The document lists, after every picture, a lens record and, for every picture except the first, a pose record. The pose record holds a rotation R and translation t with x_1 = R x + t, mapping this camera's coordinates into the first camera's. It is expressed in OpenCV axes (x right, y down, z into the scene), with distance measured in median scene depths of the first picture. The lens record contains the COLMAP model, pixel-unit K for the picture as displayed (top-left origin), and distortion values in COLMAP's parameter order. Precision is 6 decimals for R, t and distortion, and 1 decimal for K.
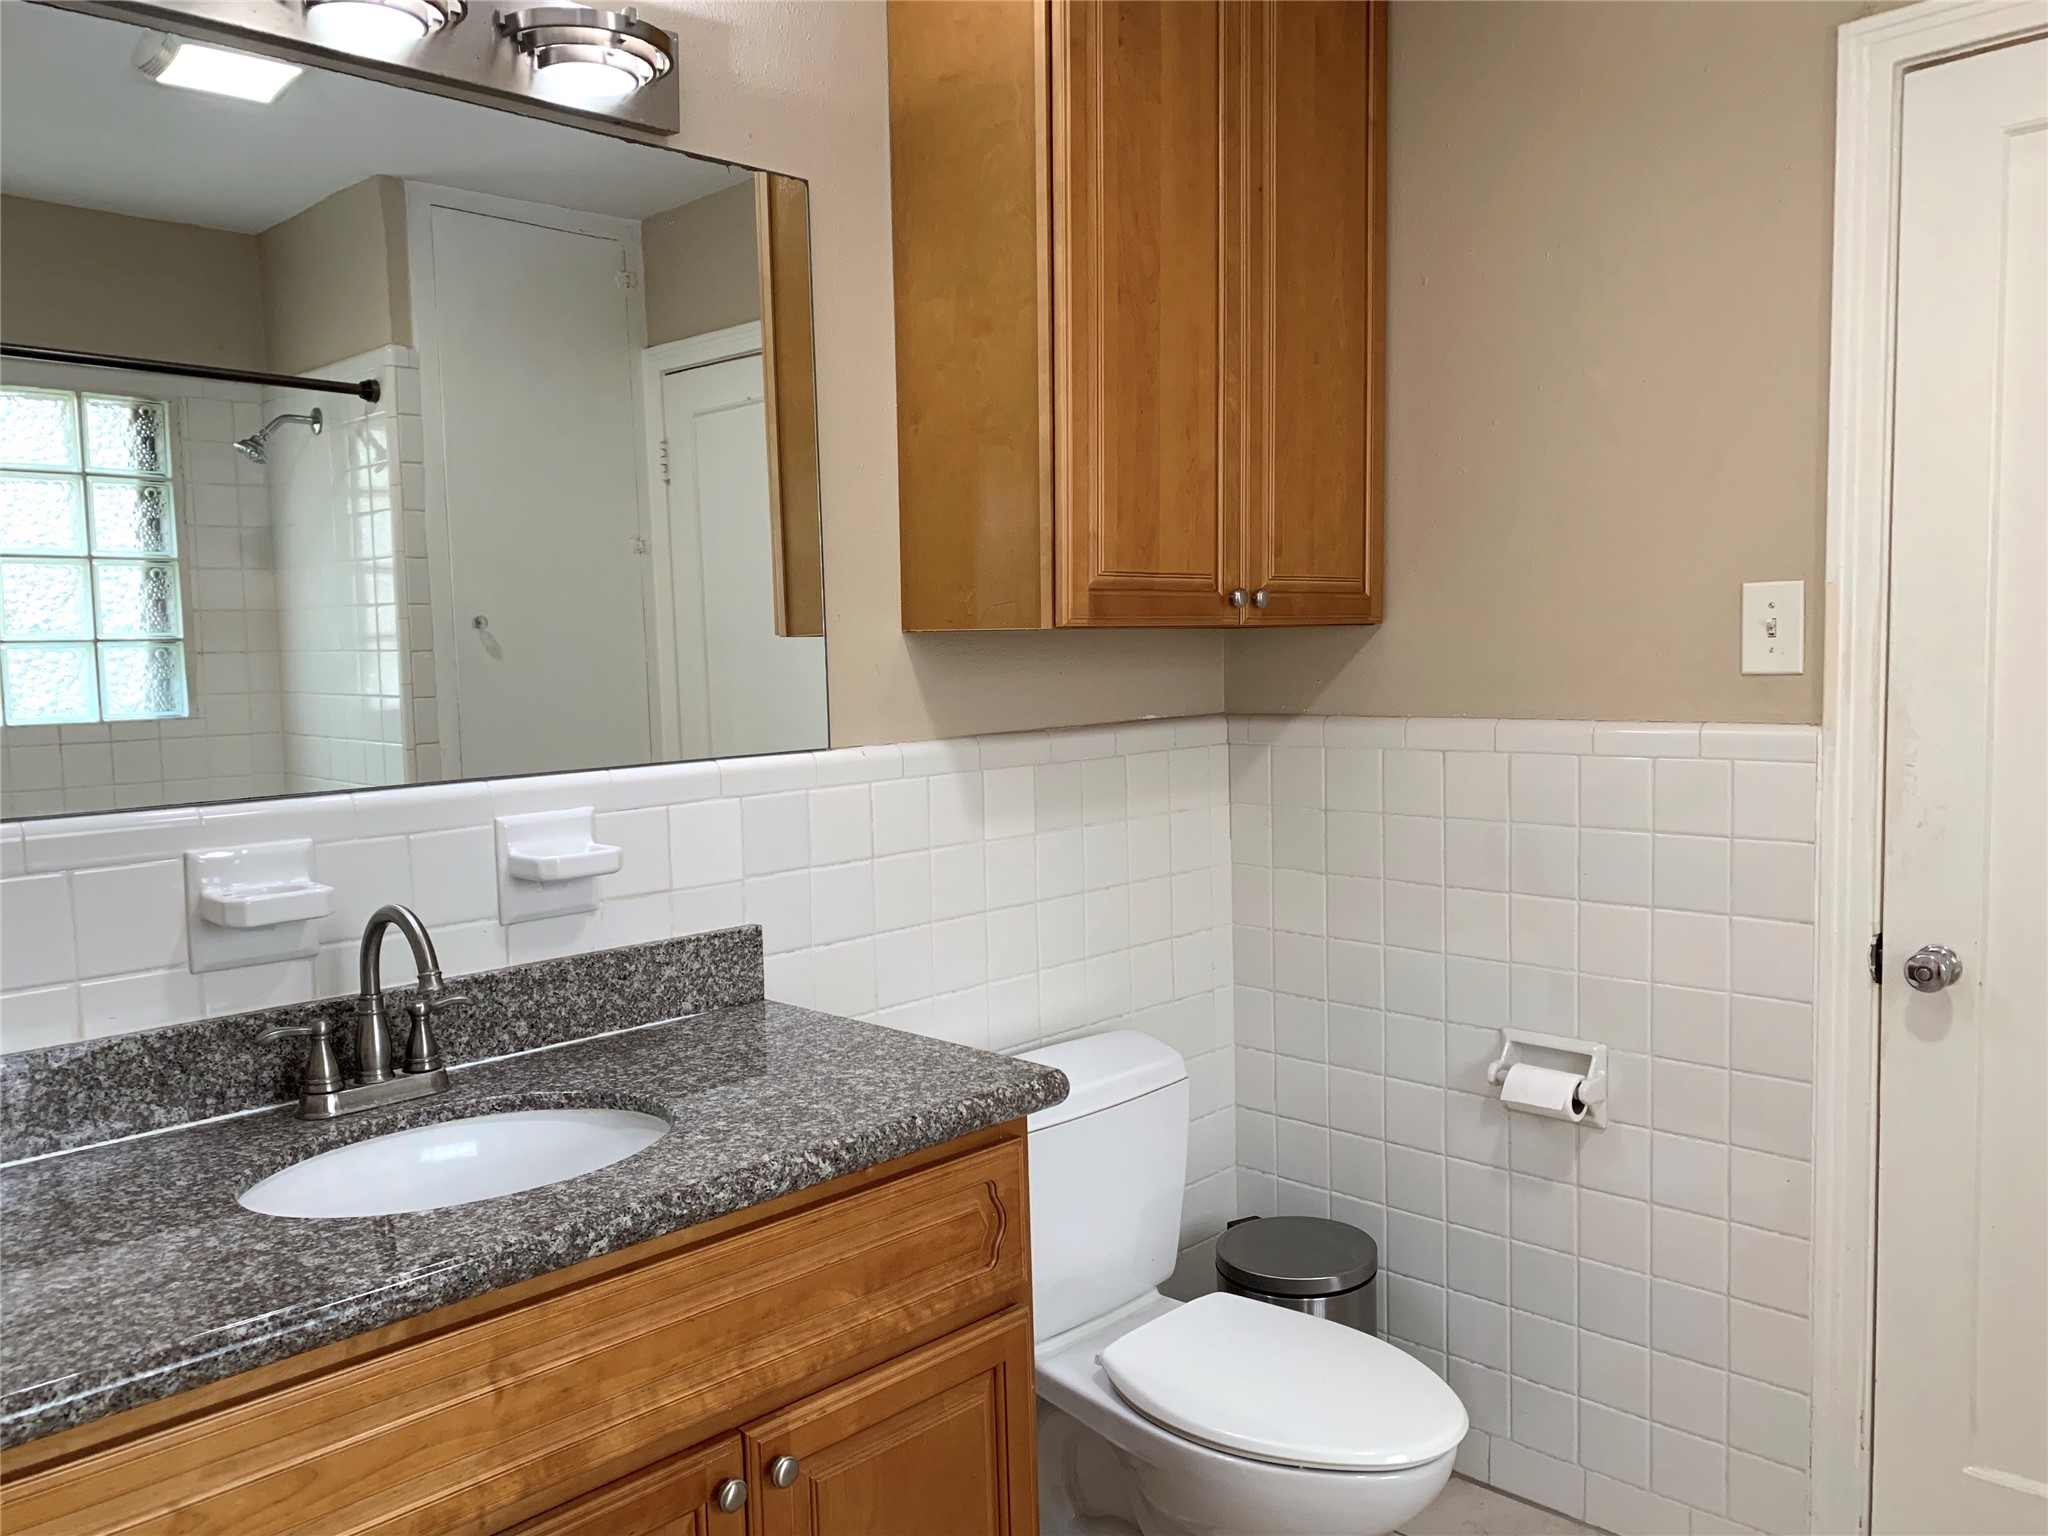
lens RADIAL K [[1548.2, 0, 1024.0], [0, 1548.2, 768.0], [0, 0, 1]] dist [0.084840, -0.108172]
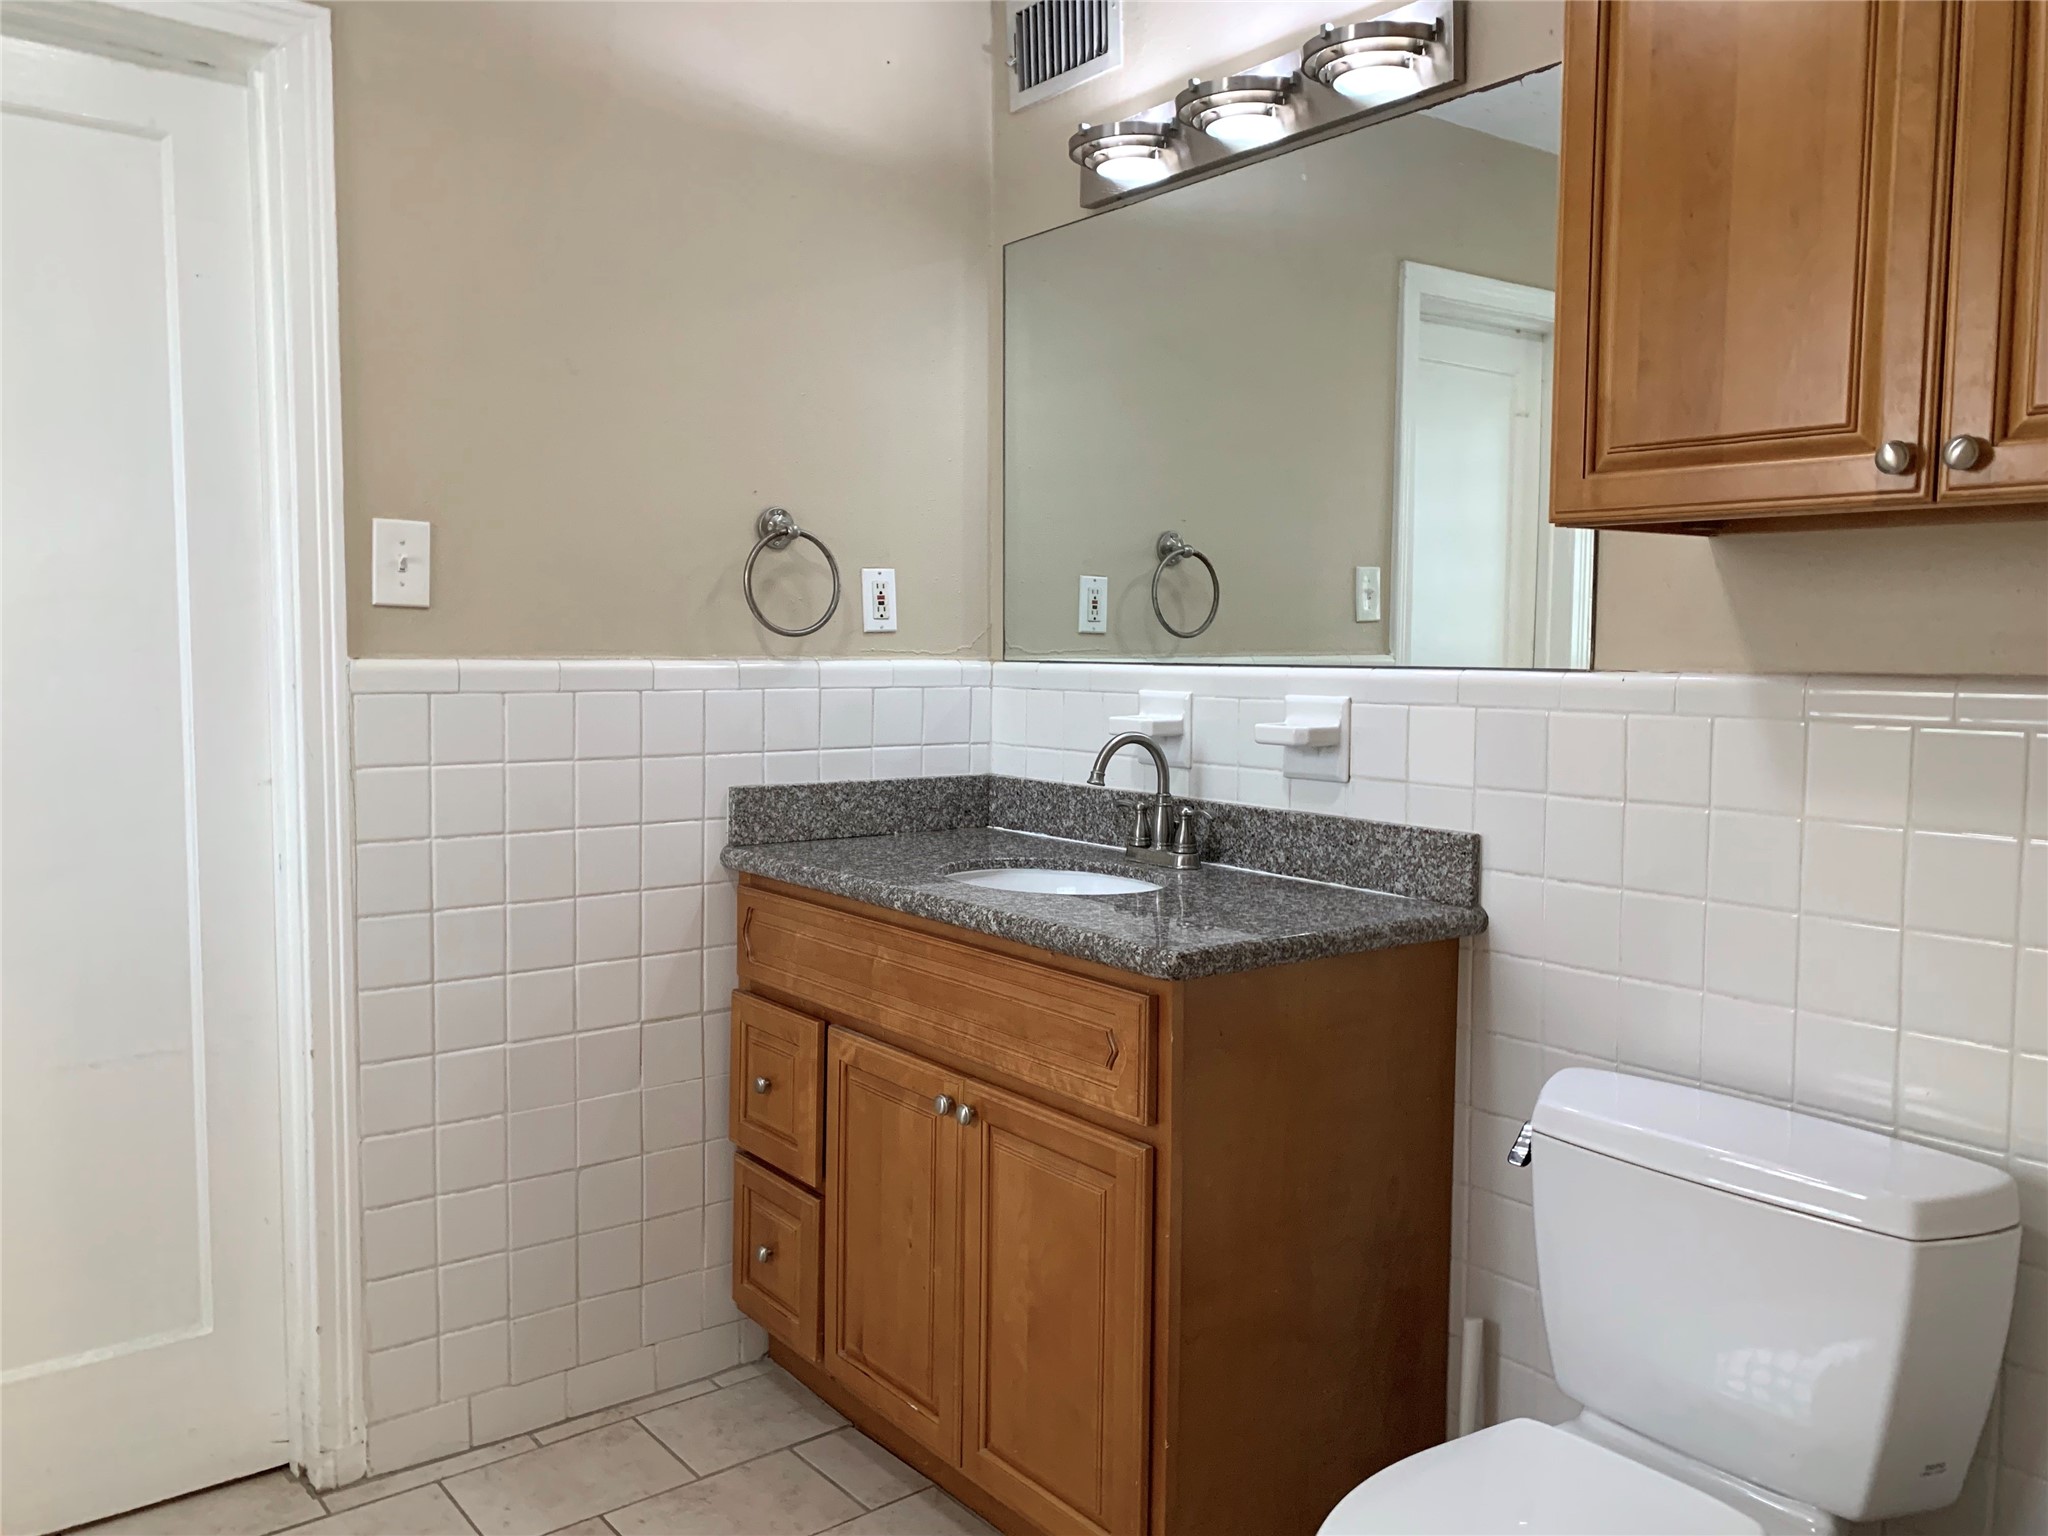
lens RADIAL K [[1562.0, 0, 1019.0], [0, 1562.0, 759.9], [0, 0, 1]] dist [0.021511, -0.004209]
pose [[-0.116729, 0.100317, -0.988084, 0.921347], [-0.086566, 0.990072, 0.110745, -0.037068], [0.989384, 0.098462, -0.106886, 0.853836]]
